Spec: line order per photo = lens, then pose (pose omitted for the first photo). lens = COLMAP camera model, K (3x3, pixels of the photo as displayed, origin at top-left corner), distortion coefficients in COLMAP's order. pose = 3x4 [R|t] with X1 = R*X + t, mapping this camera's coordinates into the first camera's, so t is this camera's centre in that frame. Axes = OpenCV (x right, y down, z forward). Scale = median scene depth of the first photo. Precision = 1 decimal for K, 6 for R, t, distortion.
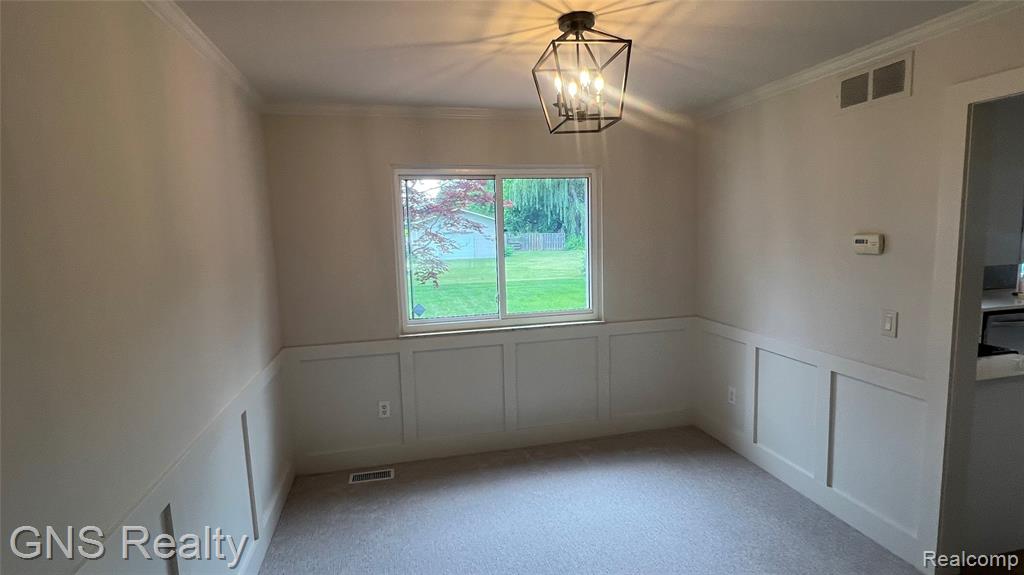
lens RADIAL K [[504.9, 0, 511.3], [0, 504.9, 287.0], [0, 0, 1]] dist [0.000735, -0.001755]
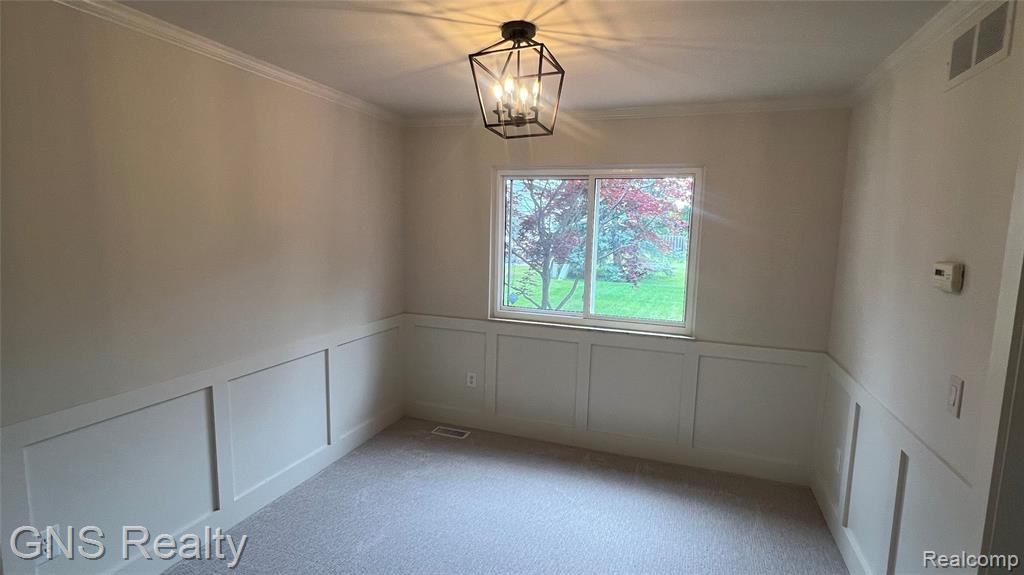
lens RADIAL K [[504.9, 0, 508.9], [0, 504.9, 288.2], [0, 0, 1]] dist [0.000735, -0.001755]
pose [[0.835086, 0.117878, -0.537342, 0.422080], [-0.113374, 0.992682, 0.041572, -0.022469], [0.538310, 0.026204, 0.842339, 0.073183]]
